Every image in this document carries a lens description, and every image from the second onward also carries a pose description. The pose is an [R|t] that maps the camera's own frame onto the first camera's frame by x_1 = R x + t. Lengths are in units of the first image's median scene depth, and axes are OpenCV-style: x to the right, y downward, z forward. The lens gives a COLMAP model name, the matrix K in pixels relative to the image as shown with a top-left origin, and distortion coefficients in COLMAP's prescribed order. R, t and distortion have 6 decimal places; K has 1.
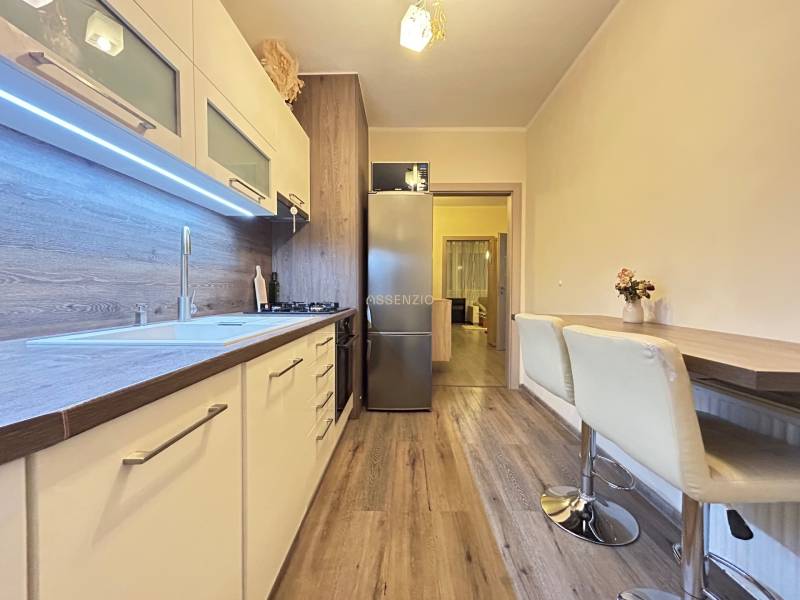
lens RADIAL K [[325.3, 0, 400.6], [0, 325.3, 298.1], [0, 0, 1]] dist [-0.003466, 0.001691]
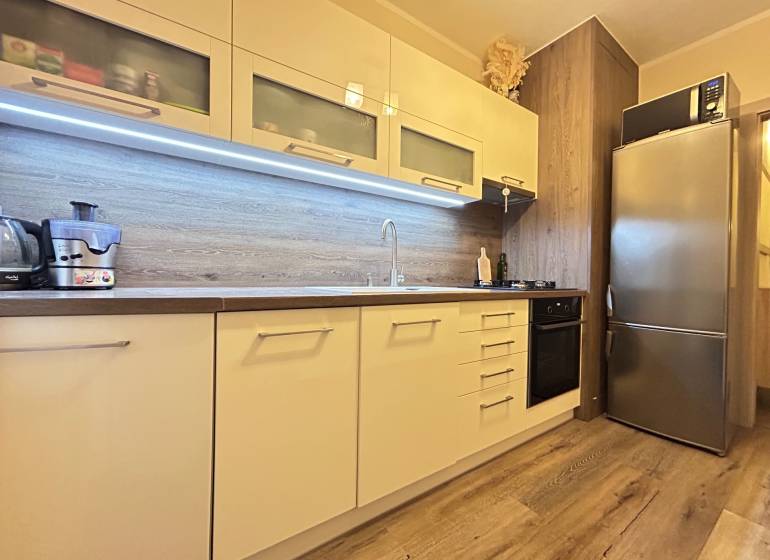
lens RADIAL K [[308.9, 0, 383.5], [0, 308.9, 280.6], [0, 0, 1]] dist [-0.007672, 0.000136]
pose [[0.567166, 0.014864, -0.823469, 0.290791], [-0.034081, 0.999404, -0.005434, 0.037773], [0.822898, 0.031146, 0.567335, 0.134547]]
